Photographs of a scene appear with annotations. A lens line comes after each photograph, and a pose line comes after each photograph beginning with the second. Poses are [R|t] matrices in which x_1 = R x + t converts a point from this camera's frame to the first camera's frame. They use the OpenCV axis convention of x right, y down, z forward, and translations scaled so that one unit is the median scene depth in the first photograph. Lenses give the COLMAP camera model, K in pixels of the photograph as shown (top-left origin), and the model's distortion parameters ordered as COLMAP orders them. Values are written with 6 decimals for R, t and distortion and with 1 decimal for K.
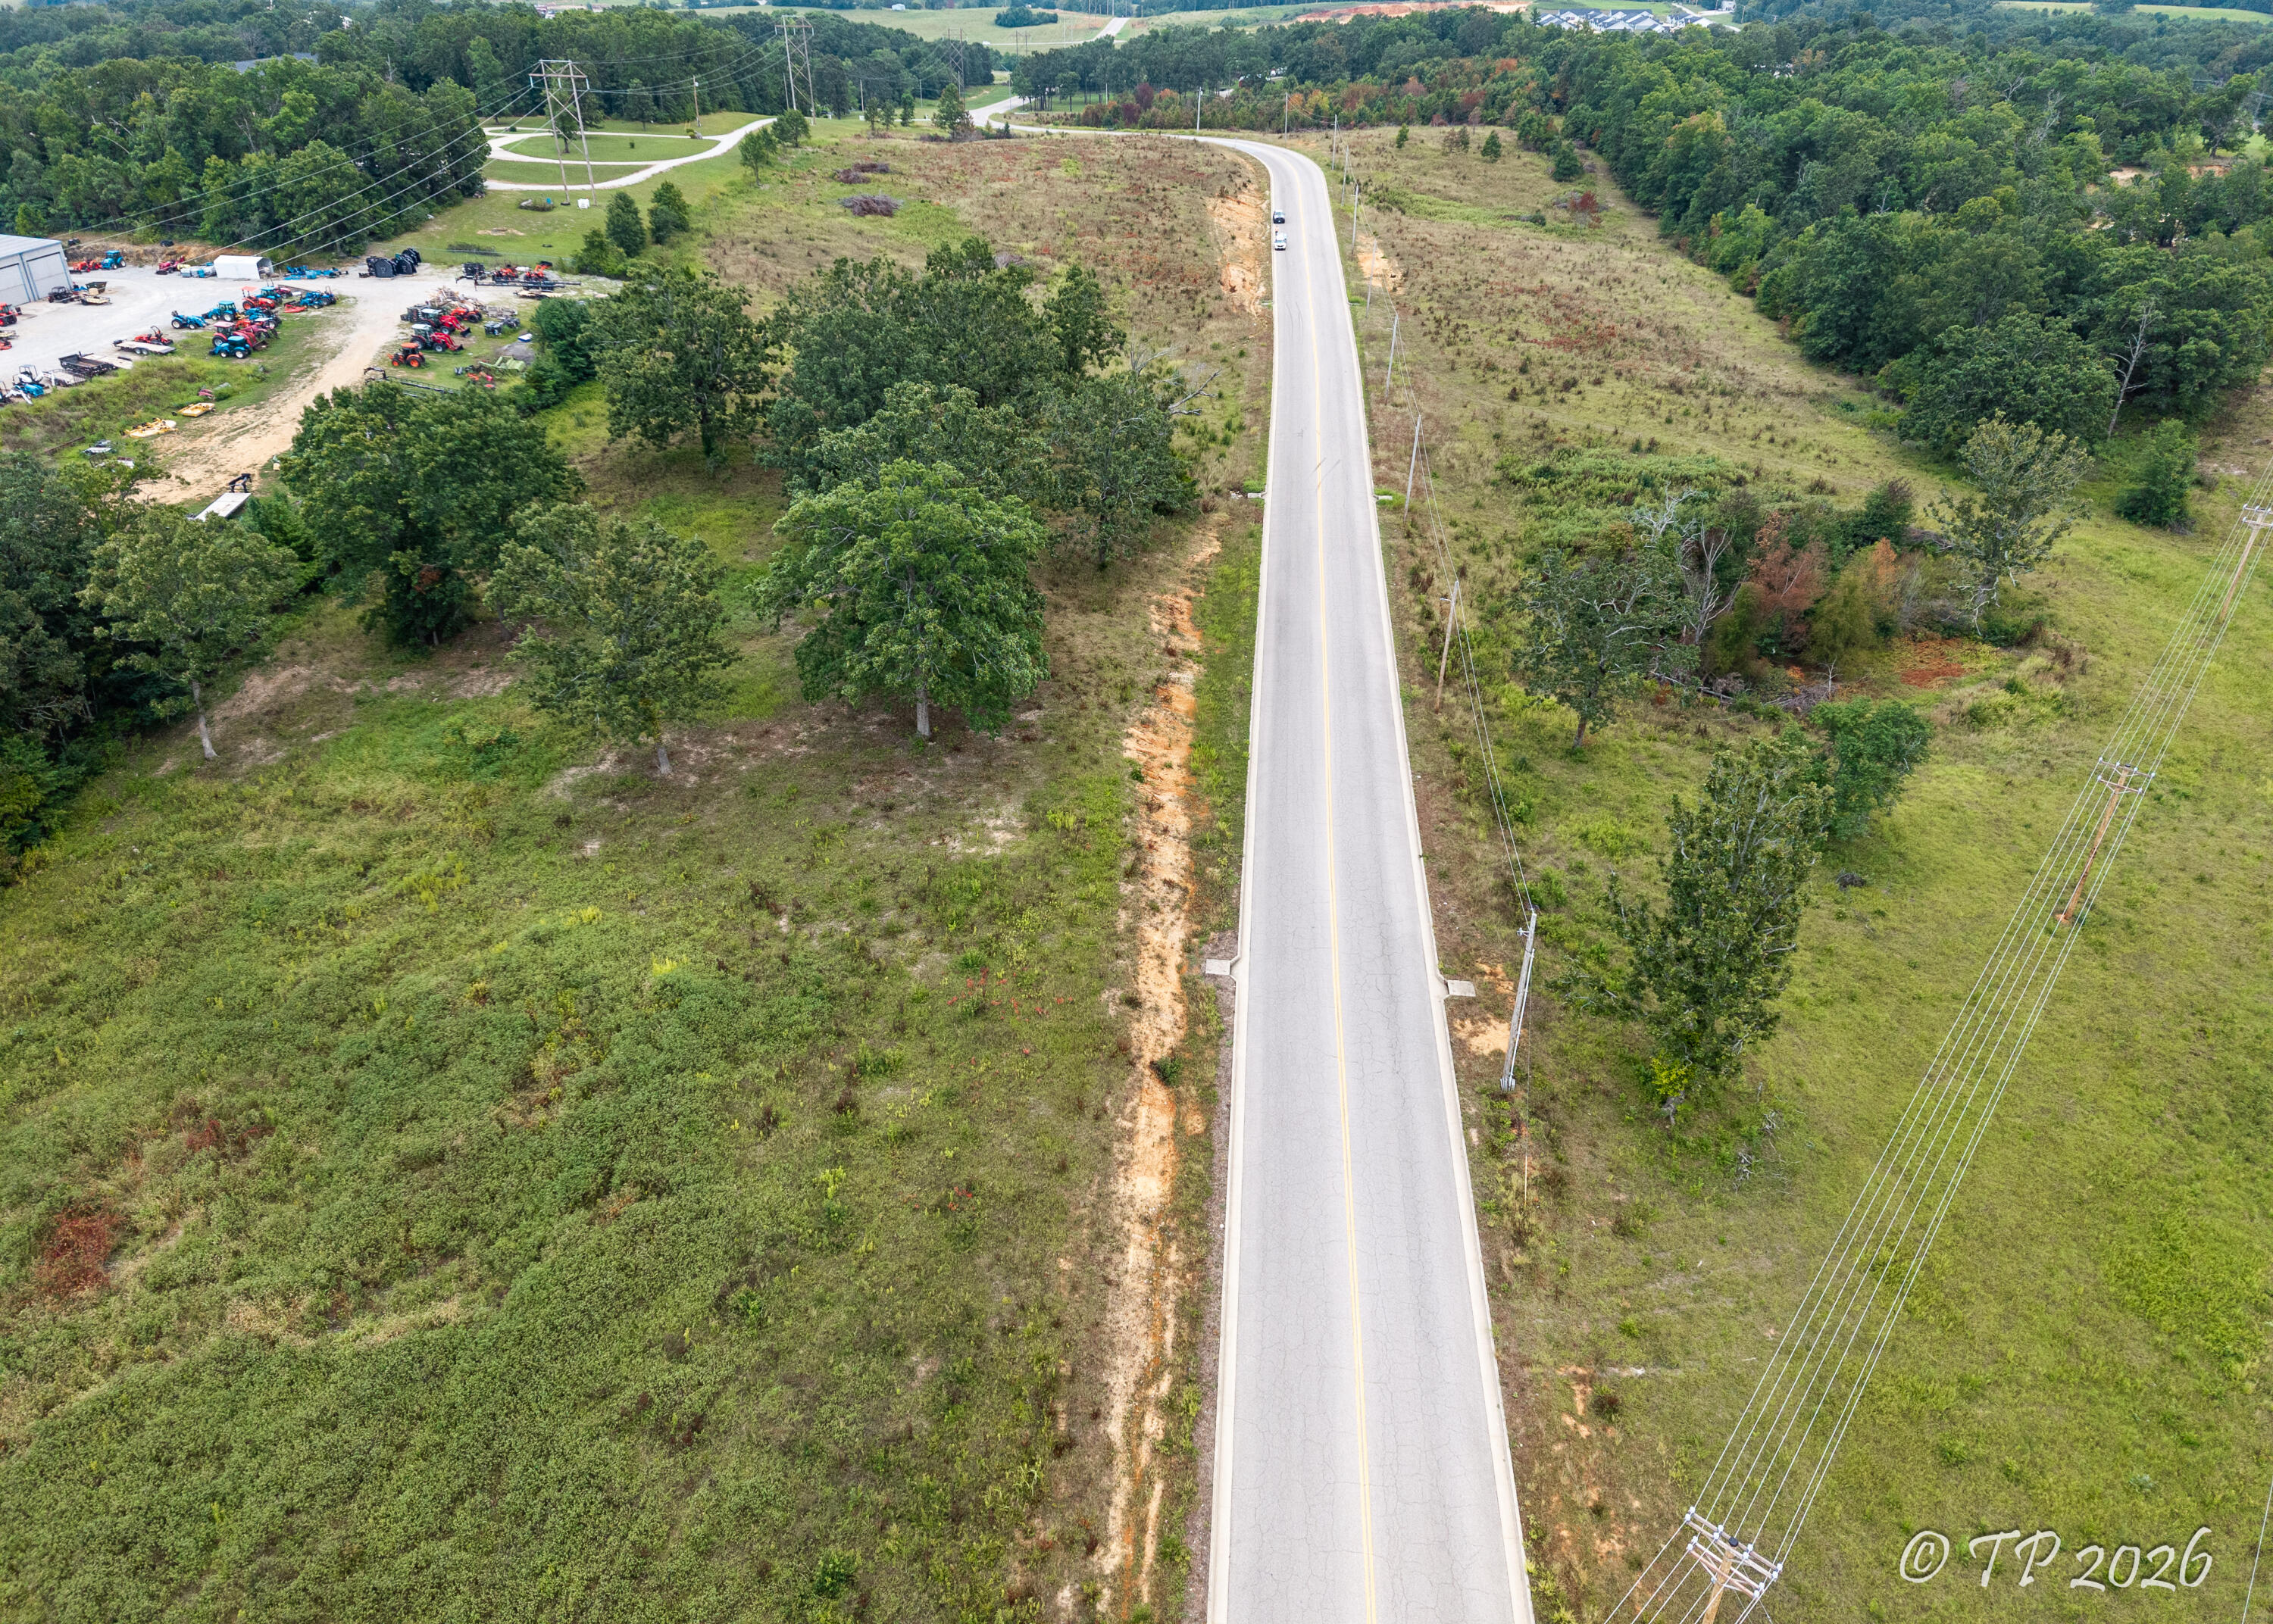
lens RADIAL K [[1406.9, 0, 1118.1], [0, 1406.9, 815.7], [0, 0, 1]] dist [0.229413, -0.209910]
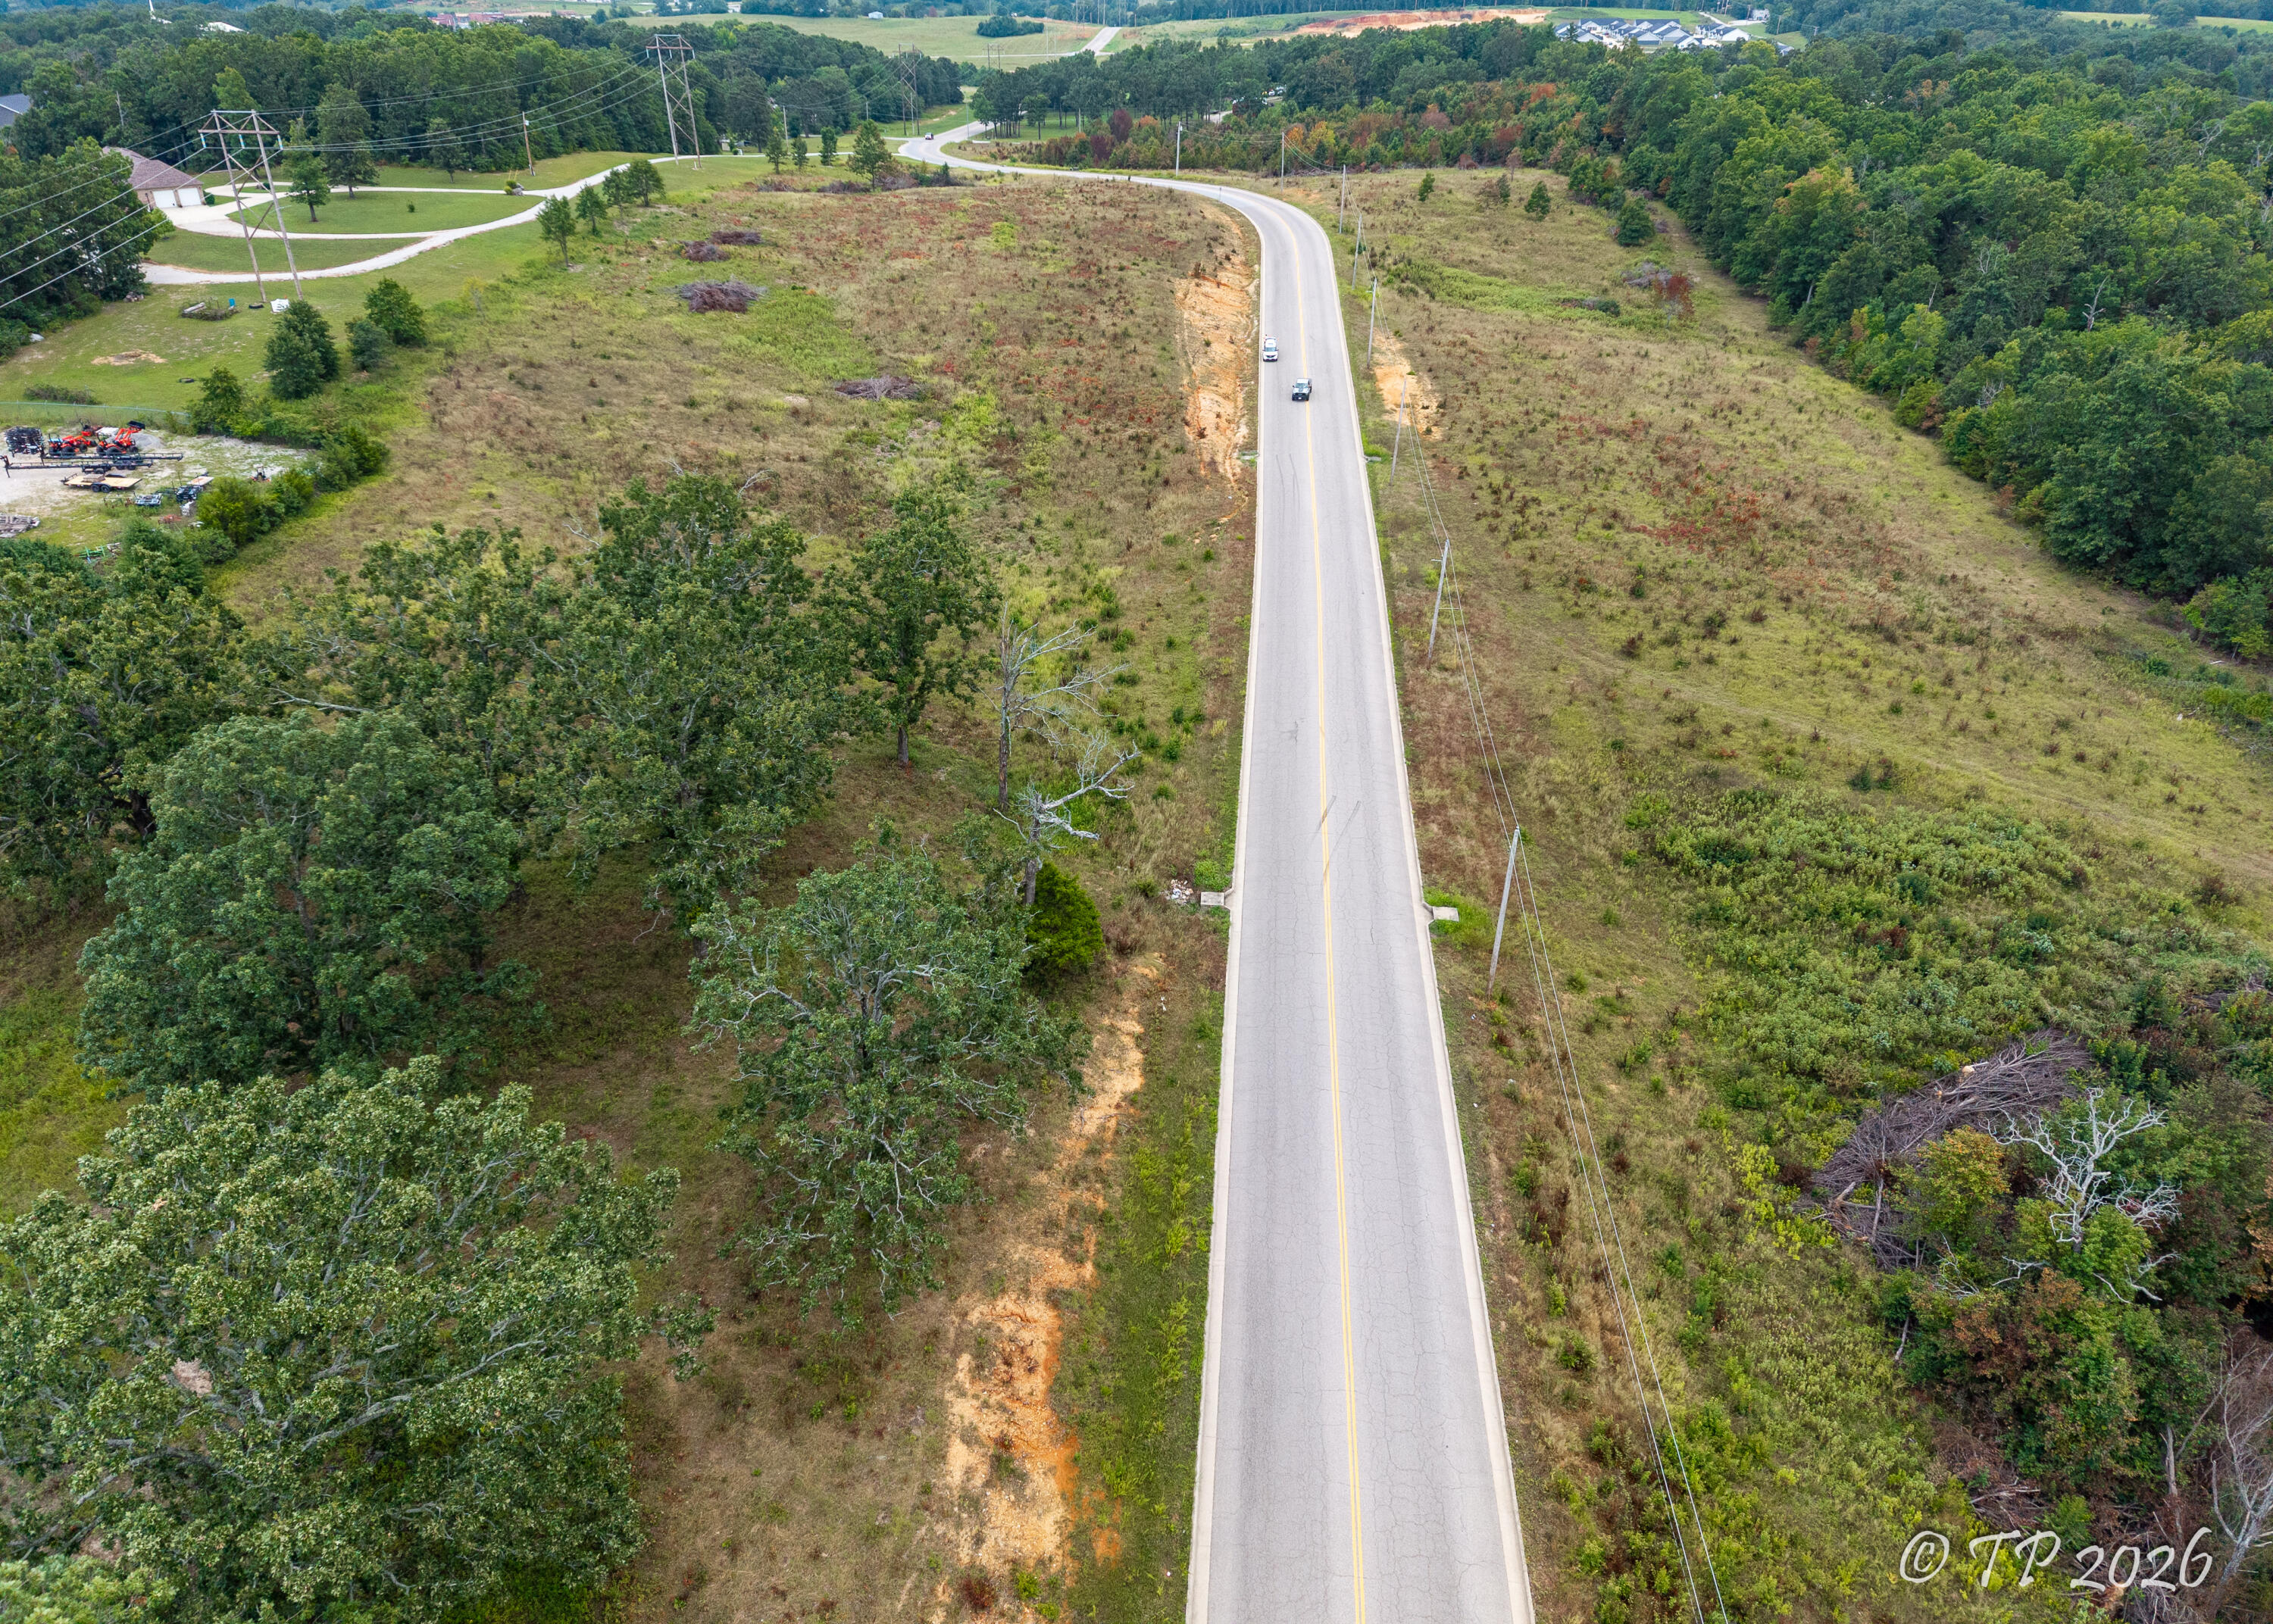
lens RADIAL K [[1406.9, 0, 1118.1], [0, 1406.9, 815.7], [0, 0, 1]] dist [0.229413, -0.209910]
pose [[0.999996, 0.002082, -0.001794, 0.041433], [-0.002086, 0.999995, -0.002290, -0.180696], [0.001789, 0.002293, 0.999996, 0.307898]]
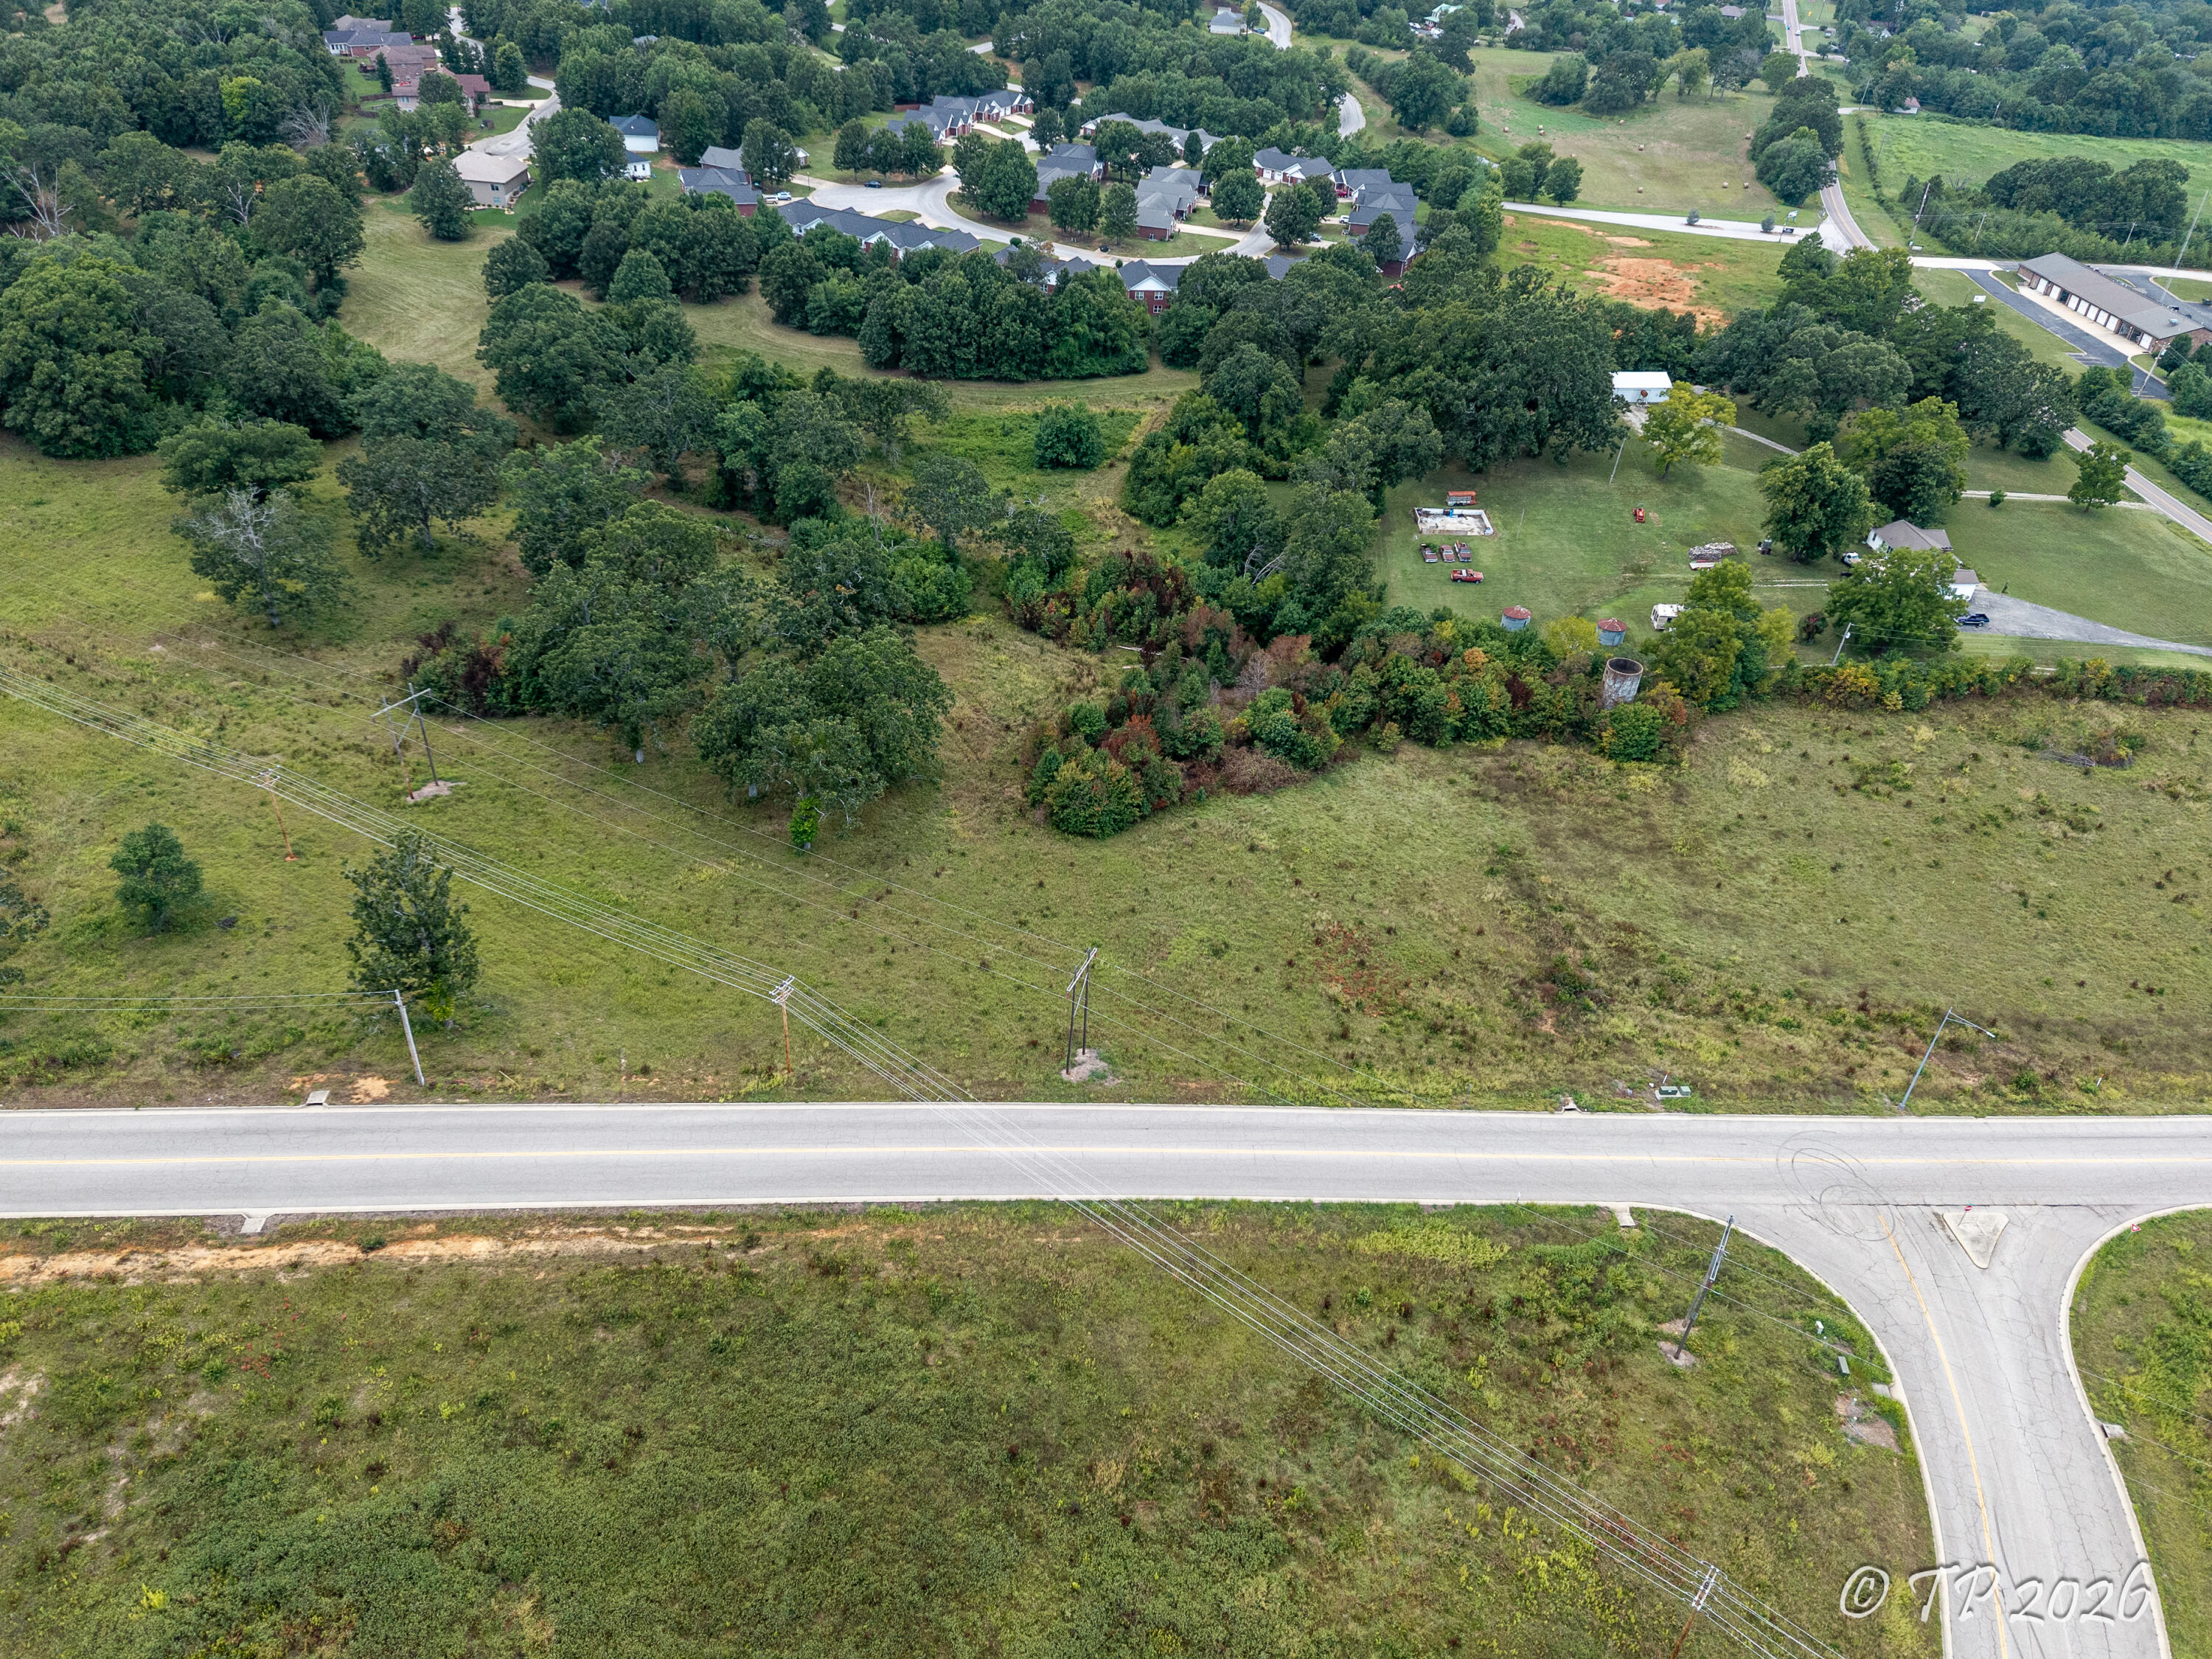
lens RADIAL K [[1502.5, 0, 1105.9], [0, 1502.5, 855.2], [0, 0, 1]] dist [0.244036, -0.233461]
pose [[-0.191615, -0.582707, 0.789770, -0.396773], [0.454727, 0.660395, 0.597579, -0.243273], [-0.869774, 0.473635, 0.138431, -0.021452]]
